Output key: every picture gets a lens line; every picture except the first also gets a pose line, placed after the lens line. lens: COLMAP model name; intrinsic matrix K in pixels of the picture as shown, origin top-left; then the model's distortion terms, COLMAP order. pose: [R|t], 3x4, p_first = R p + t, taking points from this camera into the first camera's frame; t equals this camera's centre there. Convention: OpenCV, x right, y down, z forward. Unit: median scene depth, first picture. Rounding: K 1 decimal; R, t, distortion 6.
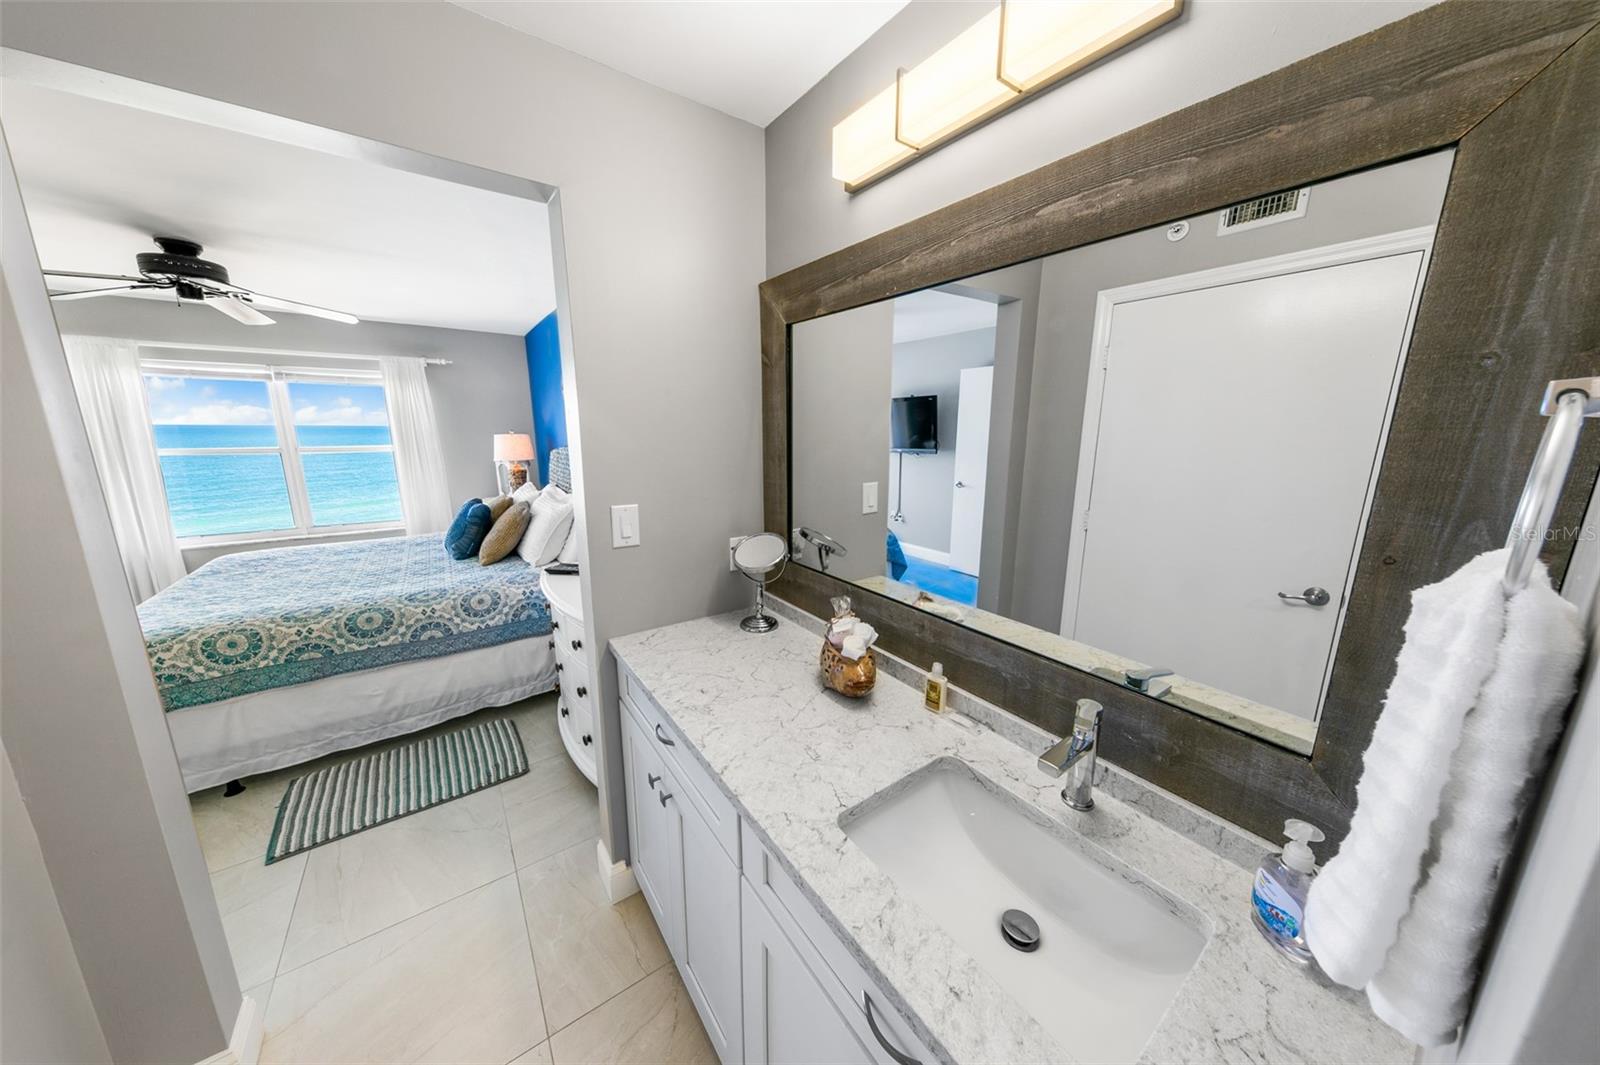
lens RADIAL K [[506.4, 0, 795.2], [0, 506.4, 534.1], [0, 0, 1]] dist [0.007642, -0.000107]
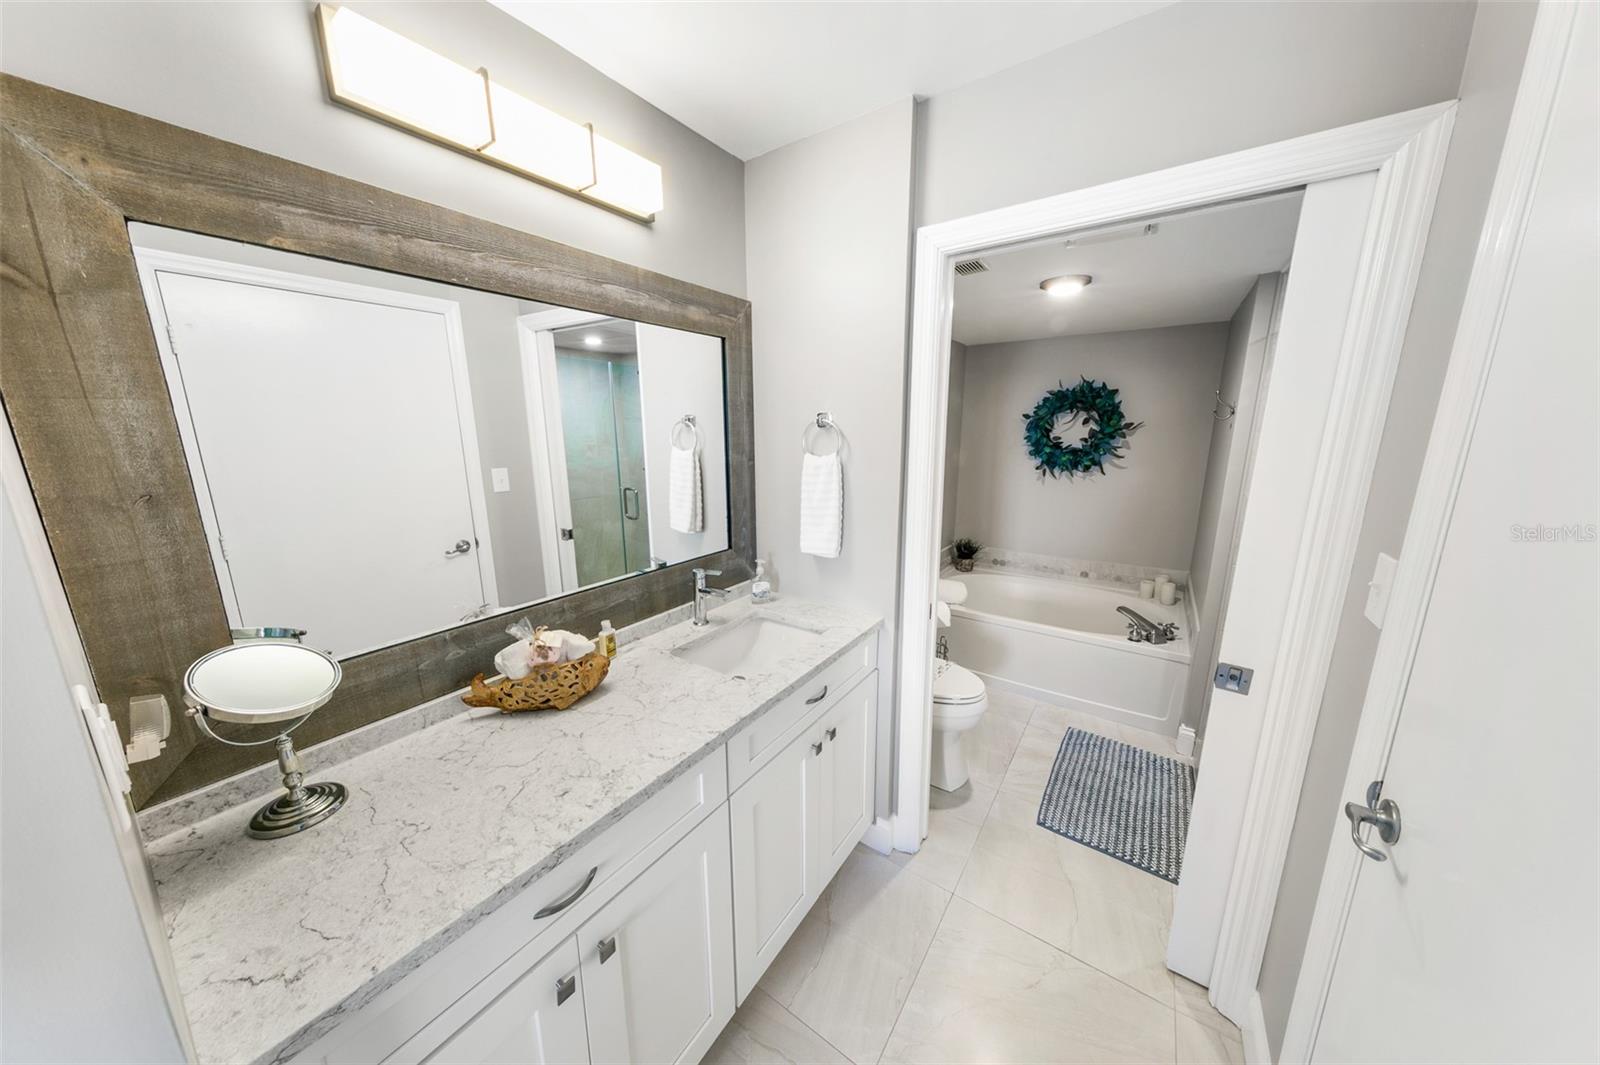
lens RADIAL K [[506.4, 0, 795.2], [0, 506.4, 534.1], [0, 0, 1]] dist [0.007642, -0.000107]
pose [[-0.332205, -0.197392, 0.922321, -0.913747], [0.208101, 0.938420, 0.275792, -0.175009], [-0.919964, 0.283556, -0.270670, 0.805387]]
